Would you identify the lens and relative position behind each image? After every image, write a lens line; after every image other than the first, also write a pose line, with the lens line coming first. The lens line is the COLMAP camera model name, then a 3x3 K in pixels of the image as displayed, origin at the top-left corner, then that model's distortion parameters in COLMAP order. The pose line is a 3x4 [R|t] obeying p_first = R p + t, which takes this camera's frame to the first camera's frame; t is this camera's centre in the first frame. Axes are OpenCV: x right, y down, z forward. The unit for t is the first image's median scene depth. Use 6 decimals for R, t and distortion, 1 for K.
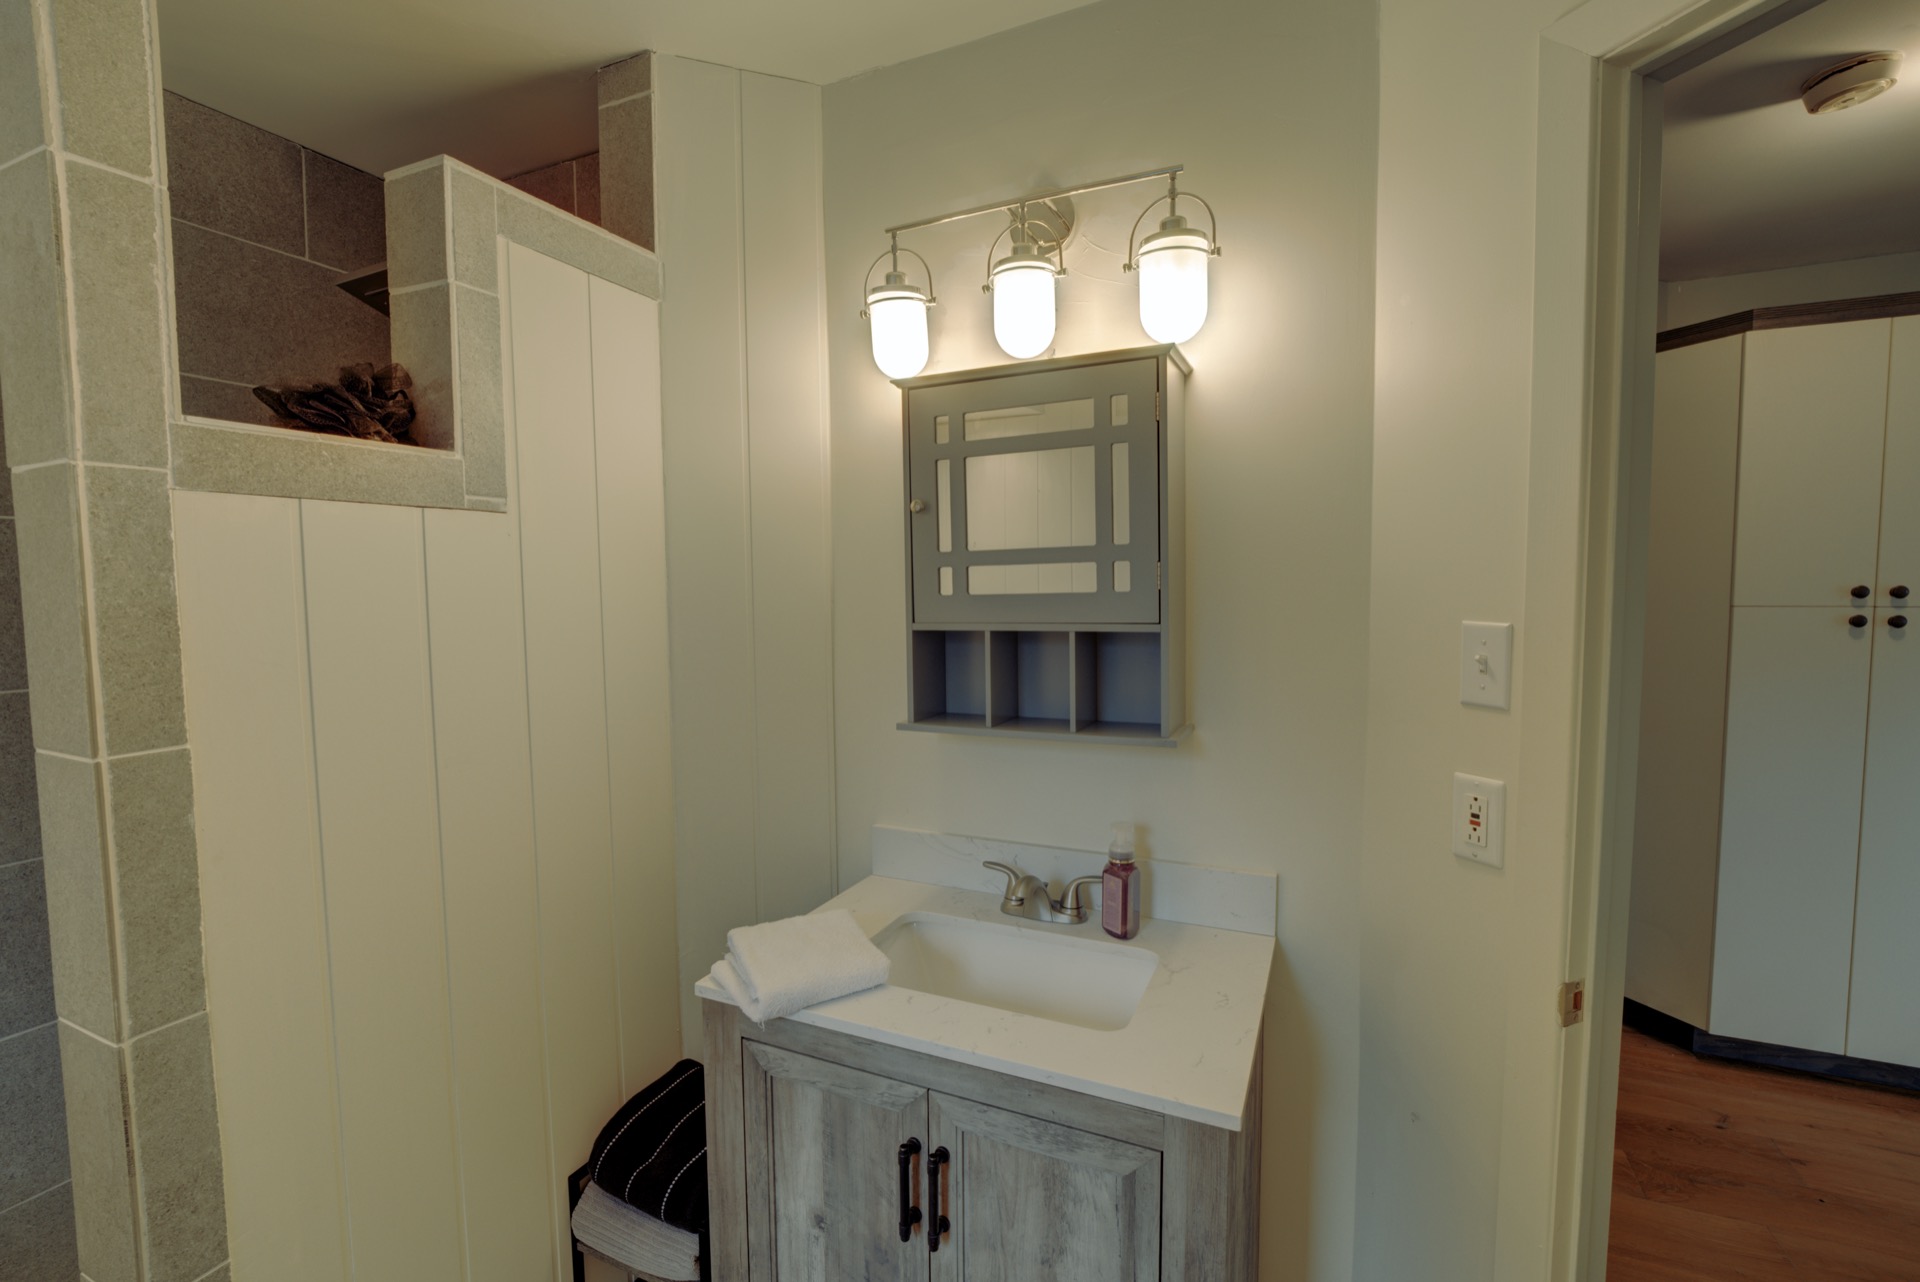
lens RADIAL K [[839.0, 0, 958.3], [0, 839.0, 638.3], [0, 0, 1]] dist [0.001644, 0.000296]
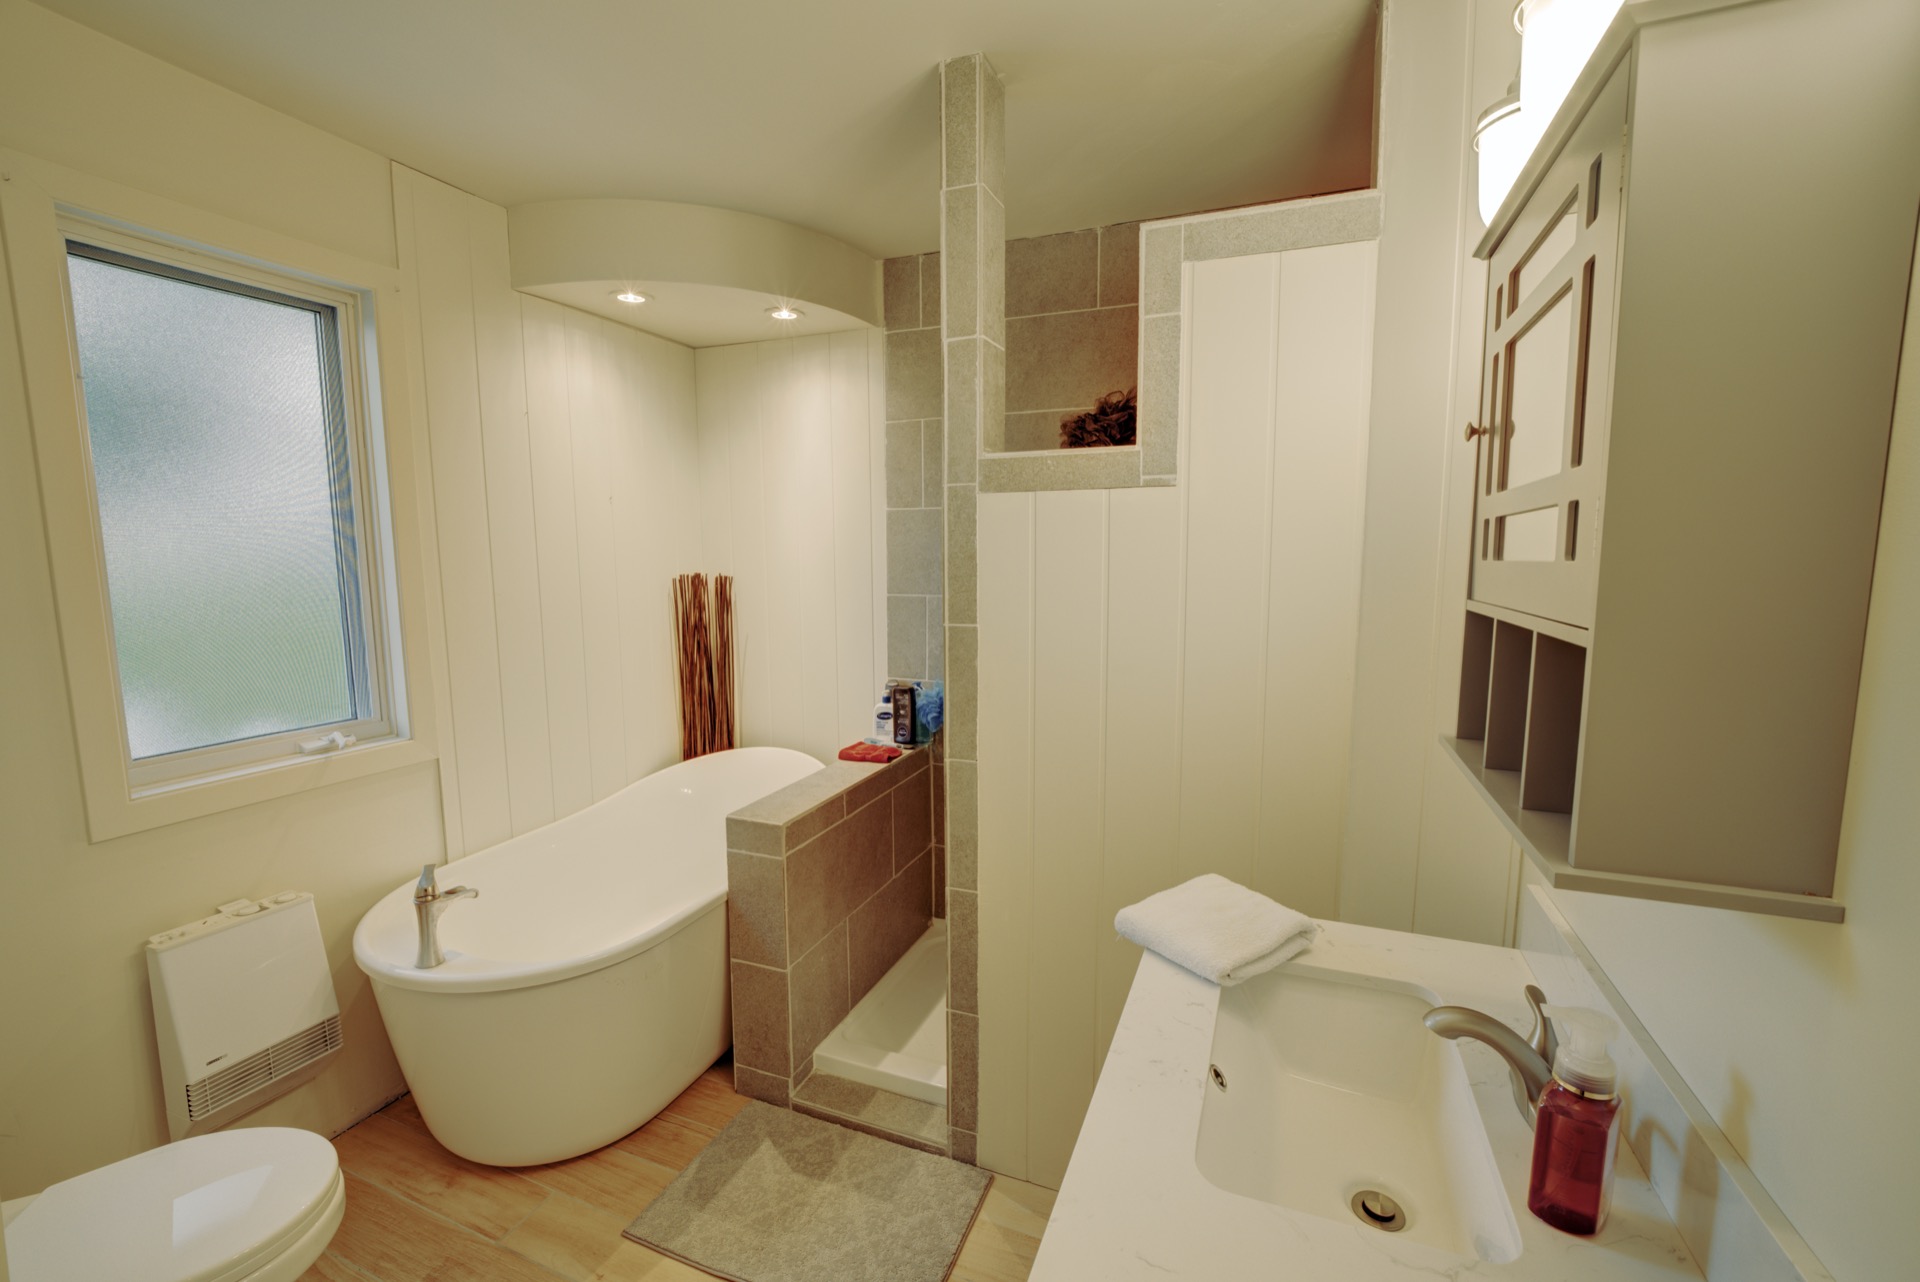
lens RADIAL K [[786.7, 0, 965.0], [0, 786.7, 640.1], [0, 0, 1]] dist [-0.004434, 0.002959]
pose [[0.065298, 0.119112, -0.990731, 0.844828], [-0.064483, 0.991279, 0.114928, -0.043680], [0.995780, 0.056381, 0.072409, 0.791575]]
